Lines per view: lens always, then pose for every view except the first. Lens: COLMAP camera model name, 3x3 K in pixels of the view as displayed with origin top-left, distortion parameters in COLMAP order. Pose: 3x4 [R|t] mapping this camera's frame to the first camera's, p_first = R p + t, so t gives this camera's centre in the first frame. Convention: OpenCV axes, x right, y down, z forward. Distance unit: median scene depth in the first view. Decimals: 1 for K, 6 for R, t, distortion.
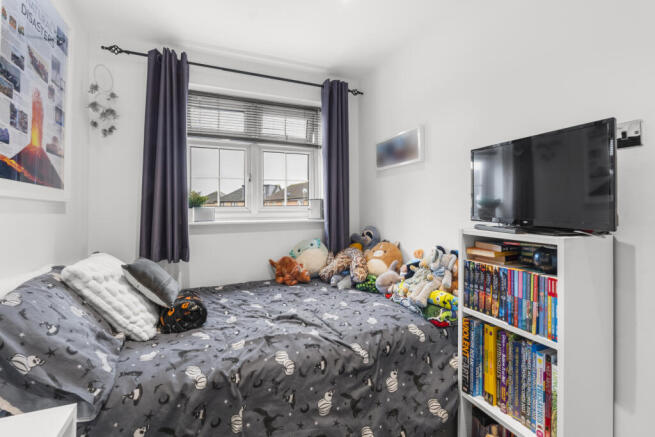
lens RADIAL K [[295.1, 0, 328.0], [0, 295.1, 201.0], [0, 0, 1]] dist [-0.007892, 0.000006]
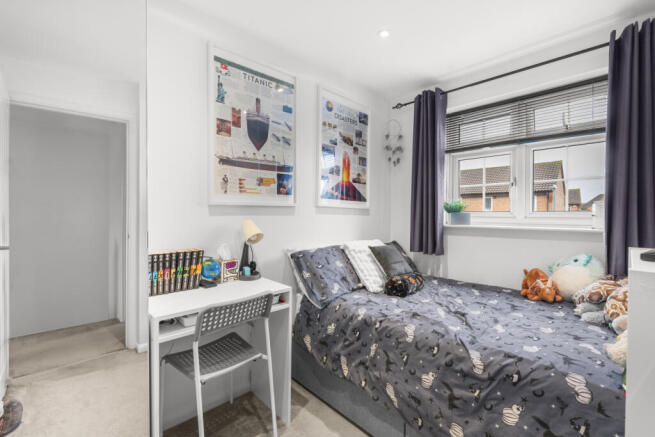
lens RADIAL K [[290.1, 0, 327.5], [0, 290.1, 218.5], [0, 0, 1]] dist [-0.004705, -0.000308]
pose [[0.341557, 0.023363, -0.939571, 0.752974], [0.015441, 0.999417, 0.030464, 0.003984], [0.939734, -0.024913, 0.340997, 0.198525]]
